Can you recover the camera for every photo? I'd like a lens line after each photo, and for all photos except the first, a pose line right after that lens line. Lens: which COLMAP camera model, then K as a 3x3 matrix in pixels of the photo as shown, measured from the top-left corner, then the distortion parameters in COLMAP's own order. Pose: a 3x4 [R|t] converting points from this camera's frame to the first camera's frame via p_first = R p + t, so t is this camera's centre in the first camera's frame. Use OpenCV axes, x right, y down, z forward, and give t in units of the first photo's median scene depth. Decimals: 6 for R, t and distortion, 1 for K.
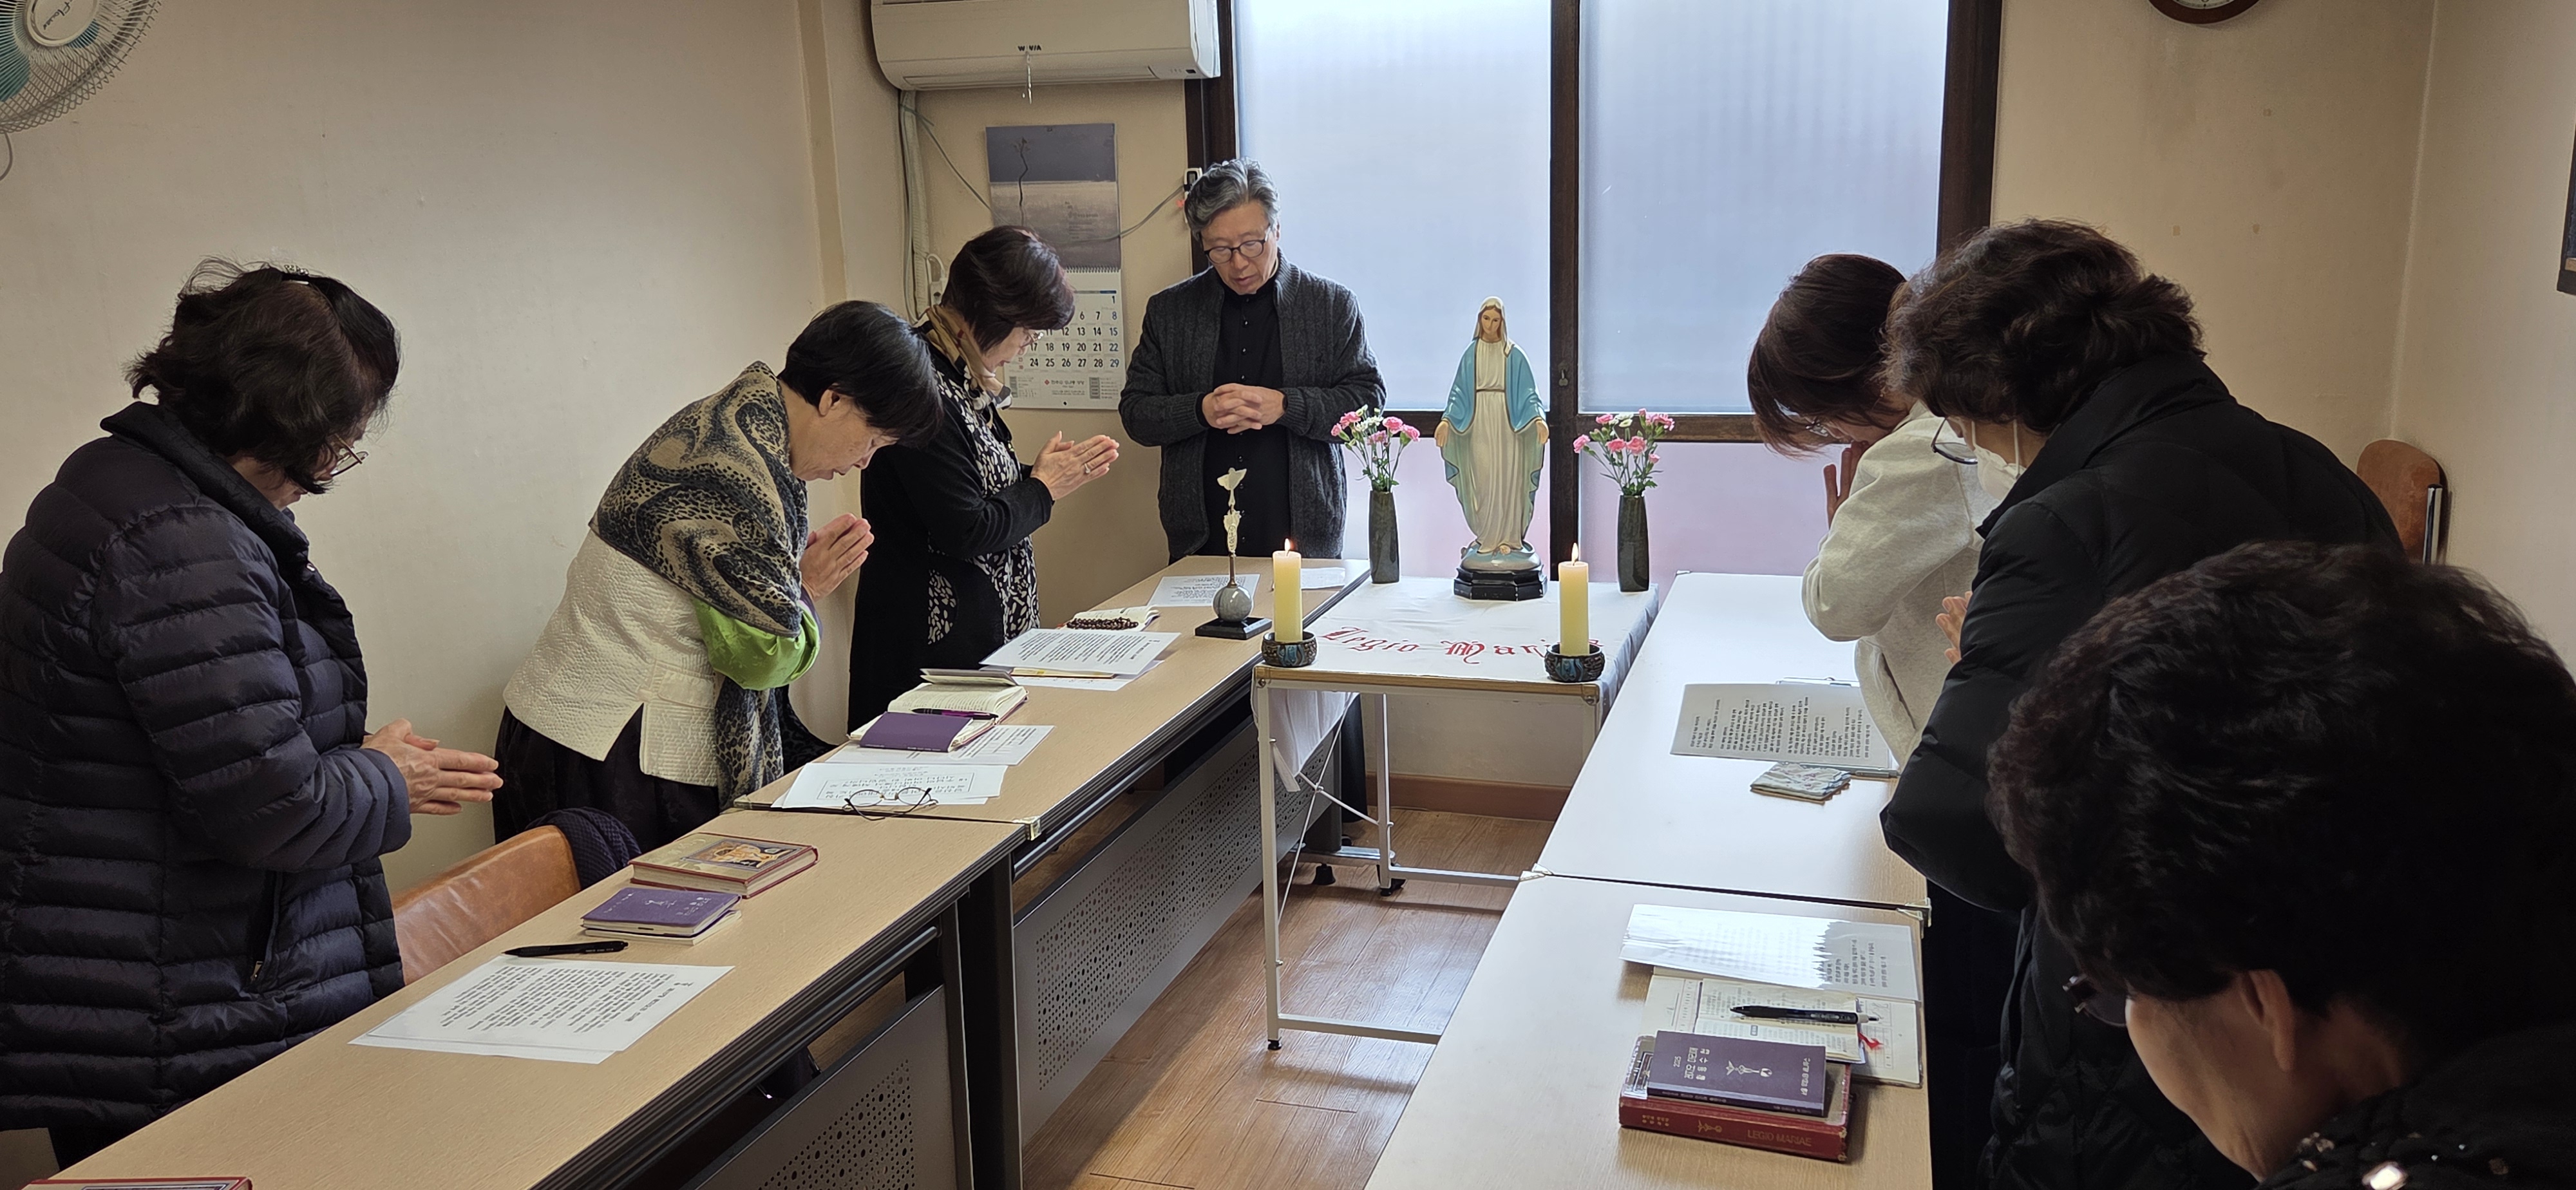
lens RADIAL K [[1932.1, 0, 1323.9], [0, 1932.1, 586.8], [0, 0, 1]] dist [0.045872, -0.005075]
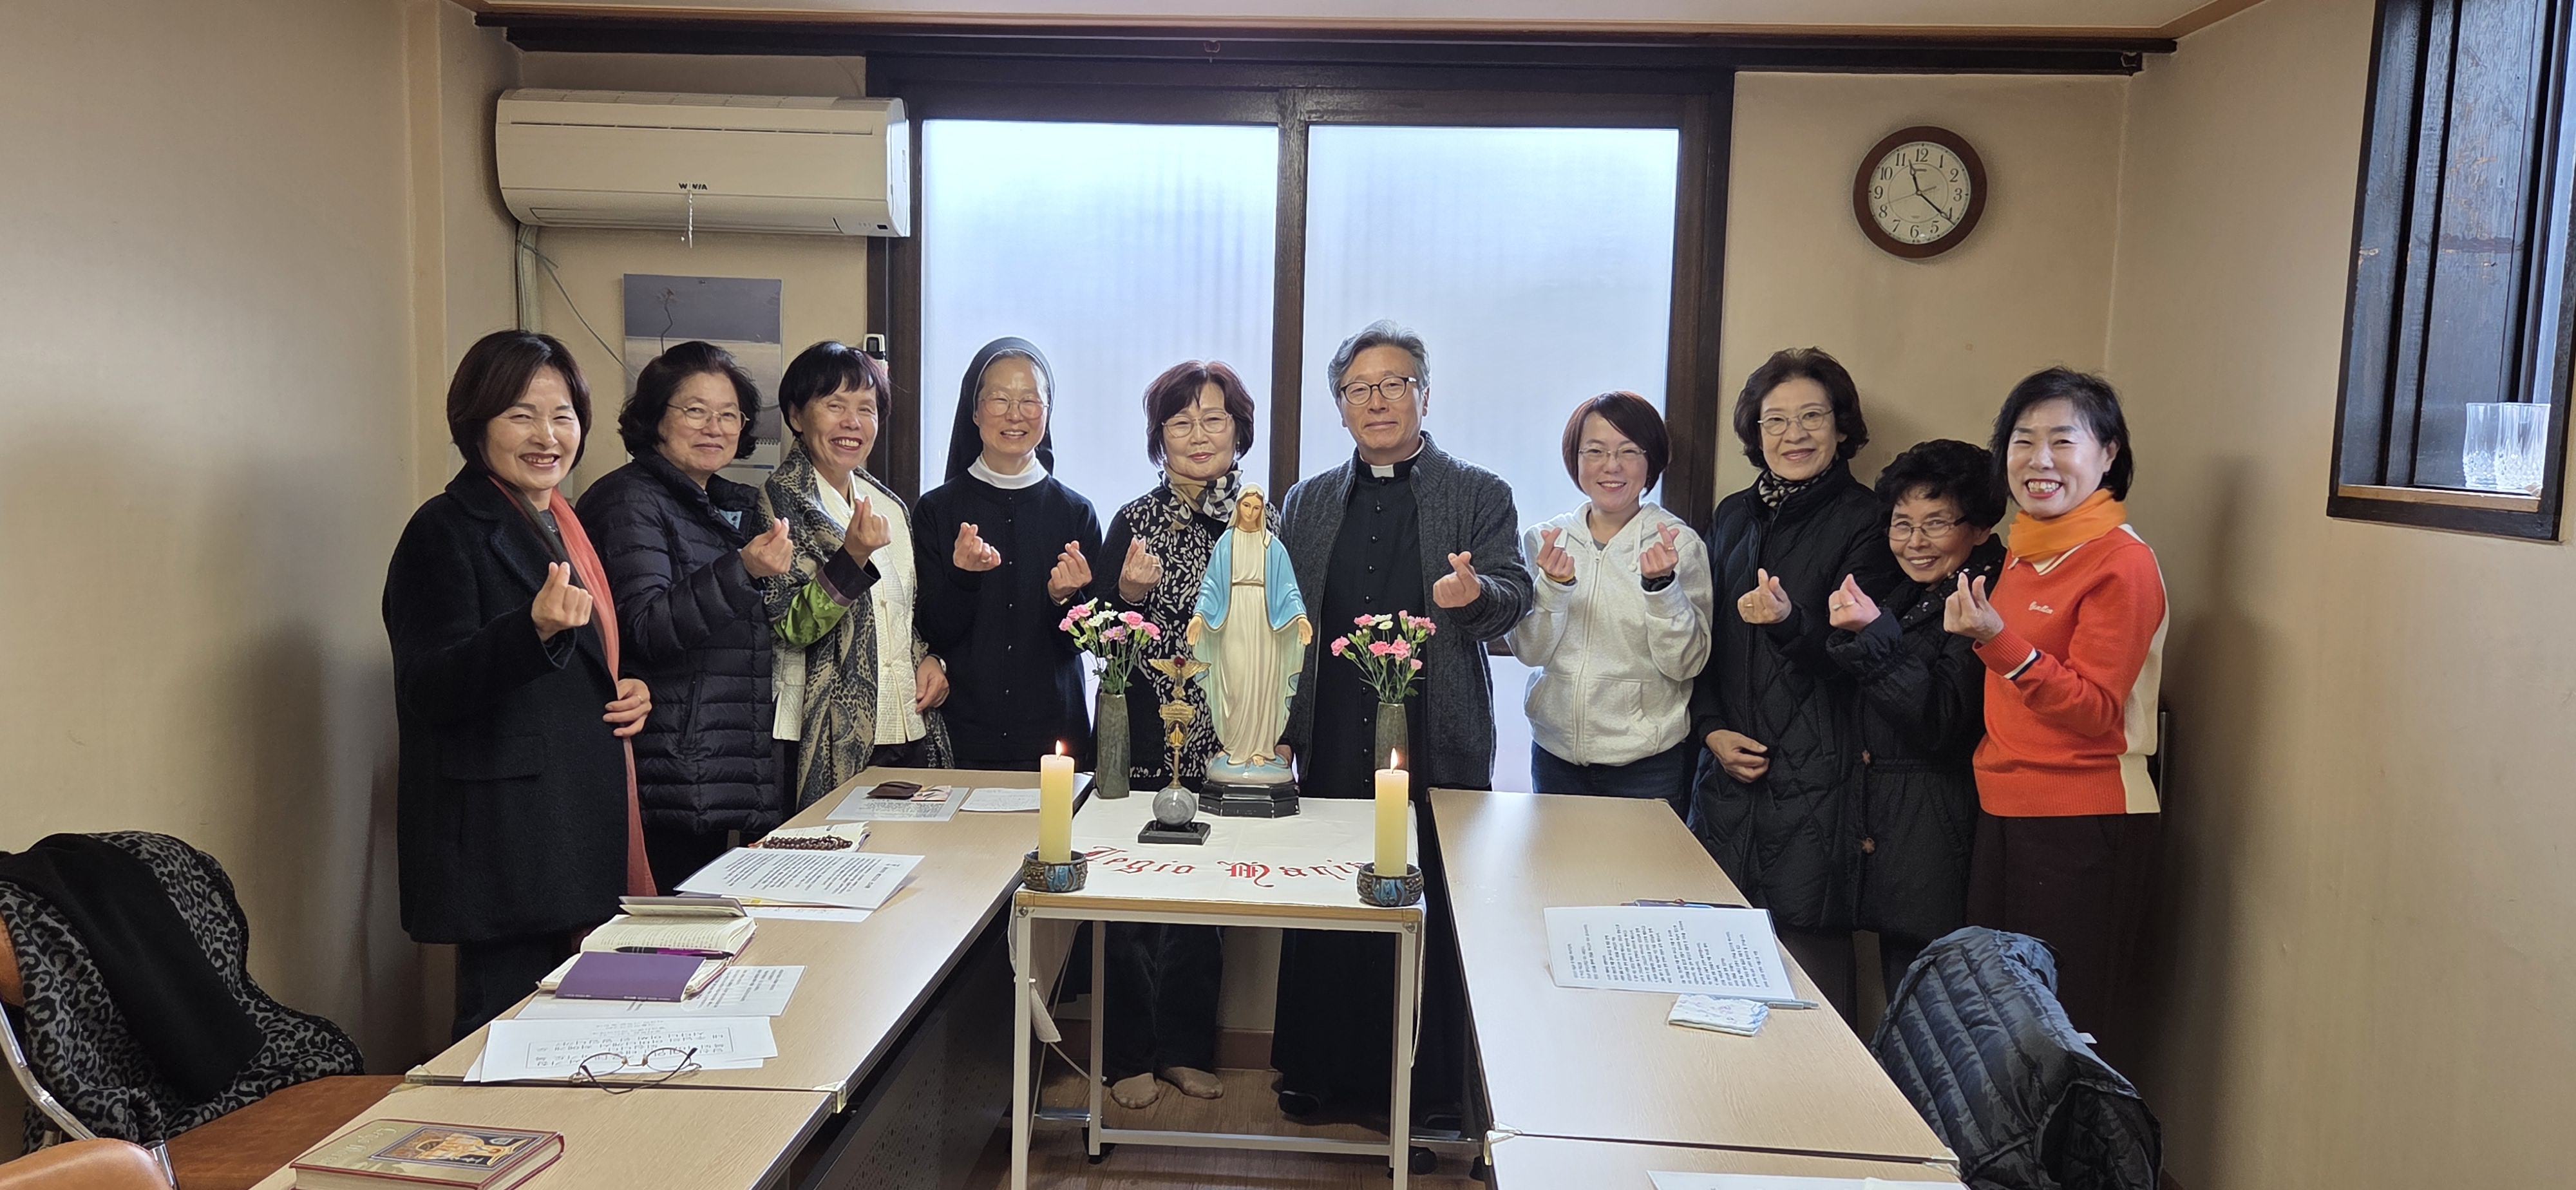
lens RADIAL K [[1947.0, 0, 1291.6], [0, 1947.0, 596.0], [0, 0, 1]] dist [0.061472, -0.022620]
pose [[0.968115, 0.033030, 0.248321, -0.119966], [-0.003936, 0.993153, -0.116757, 0.010498], [-0.250477, 0.112057, 0.961616, 0.114768]]
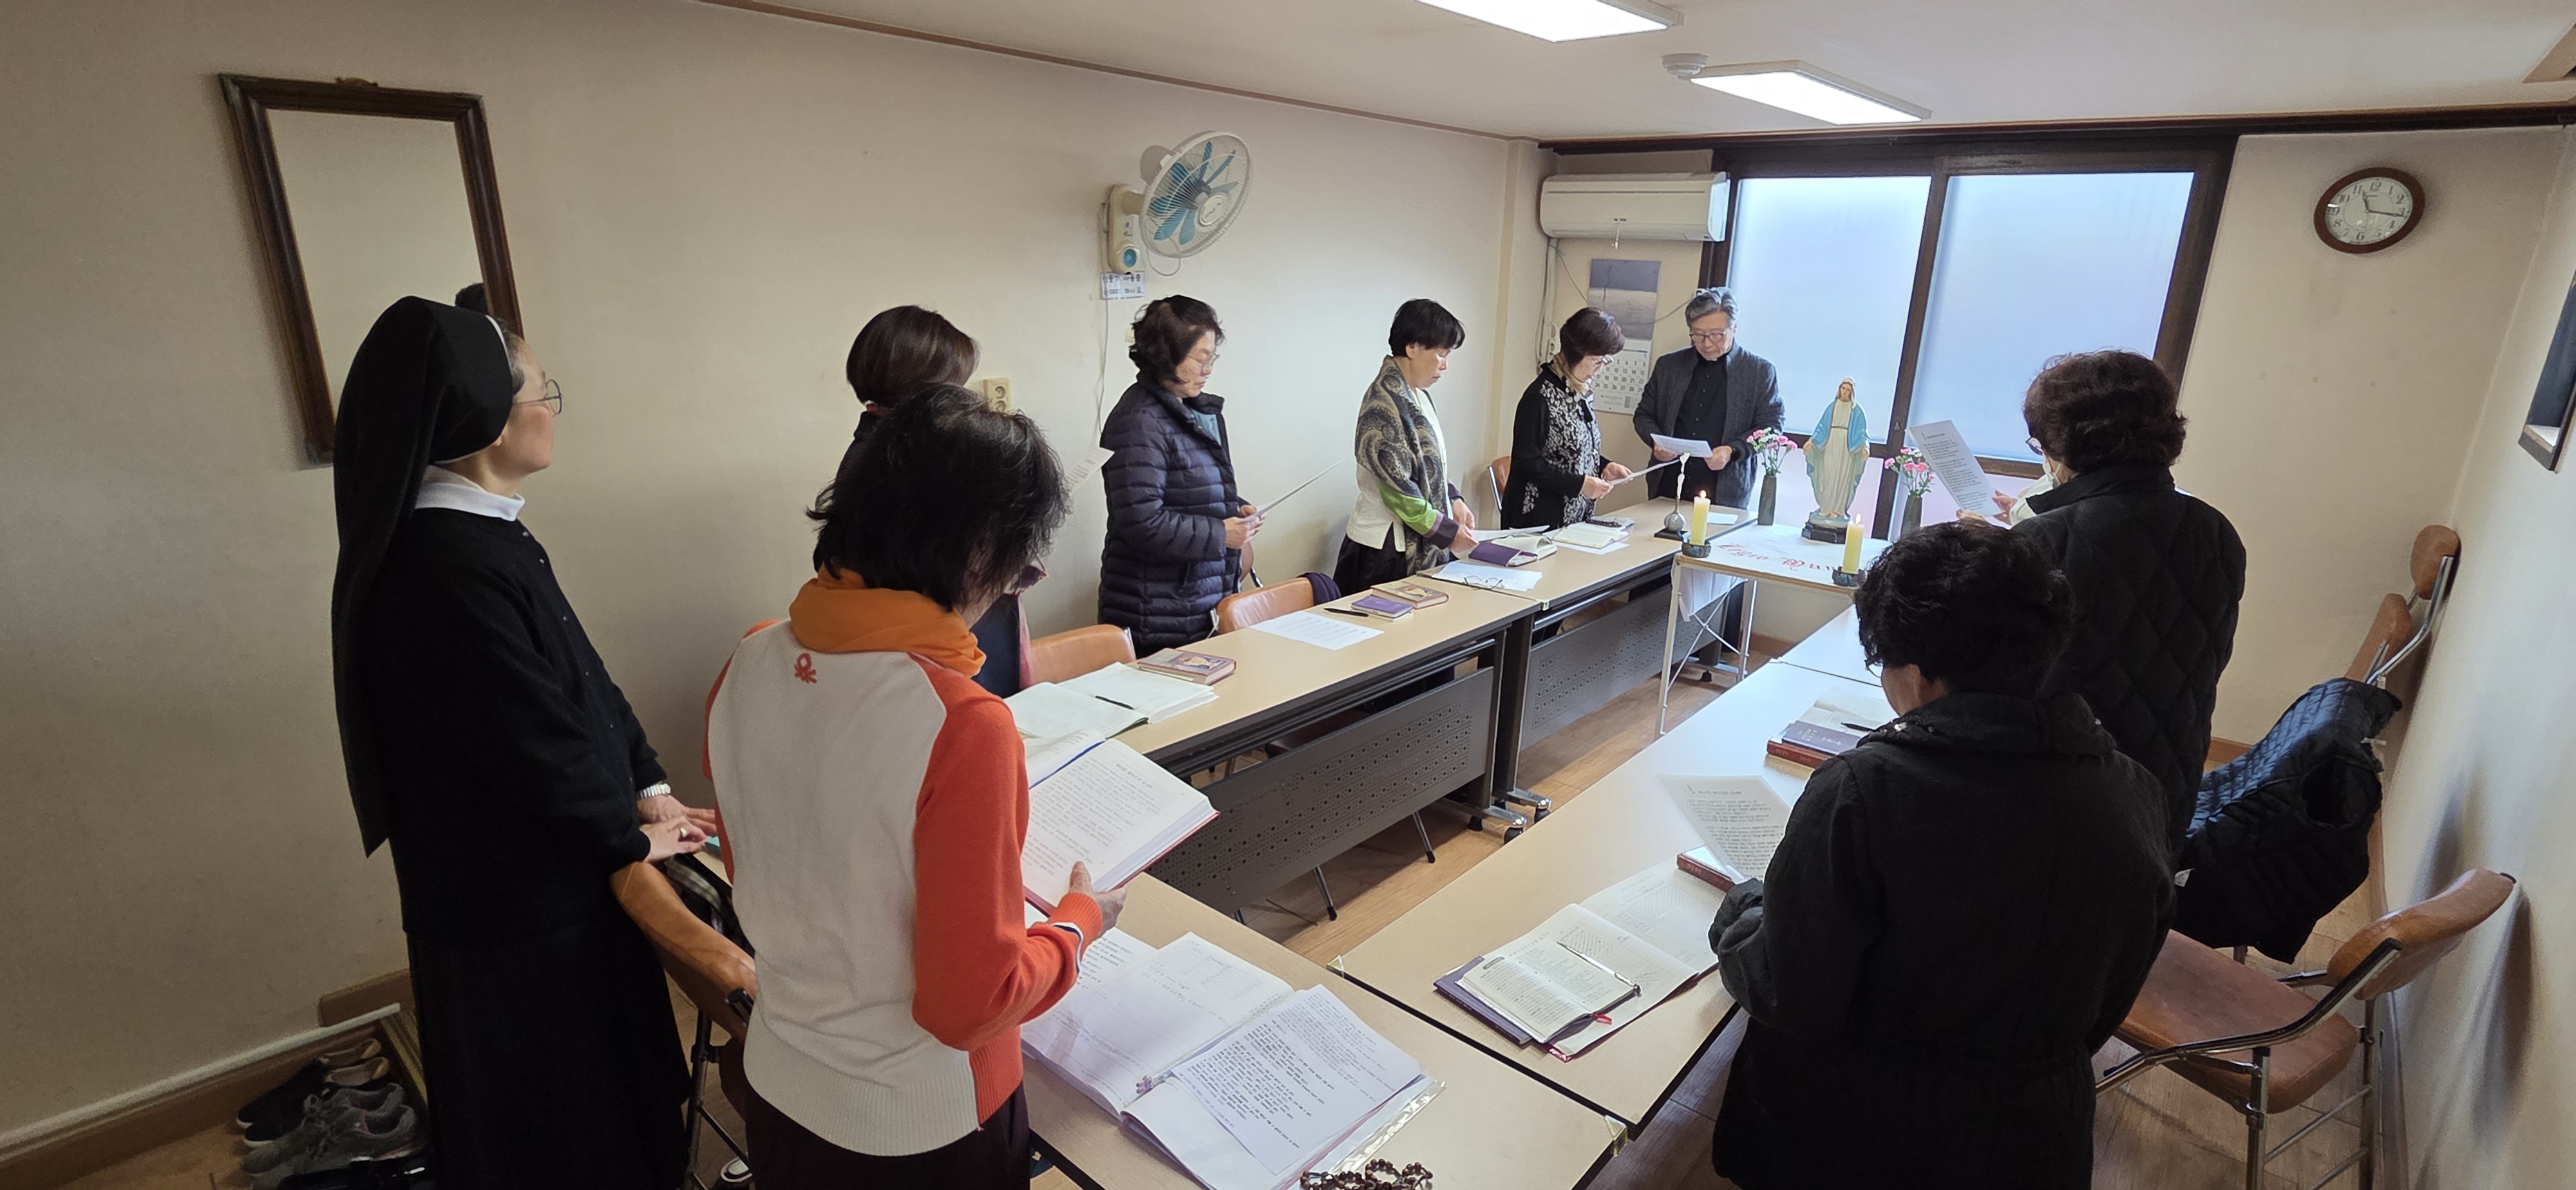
lens RADIAL K [[1166.7, 0, 1287.8], [0, 1166.7, 583.7], [0, 0, 1]] dist [-0.026875, 0.000294]
pose [[0.906567, 0.165963, -0.388062, 0.062639], [-0.138529, 0.985512, 0.097851, 0.008702], [0.398679, -0.034951, 0.916424, -0.213609]]
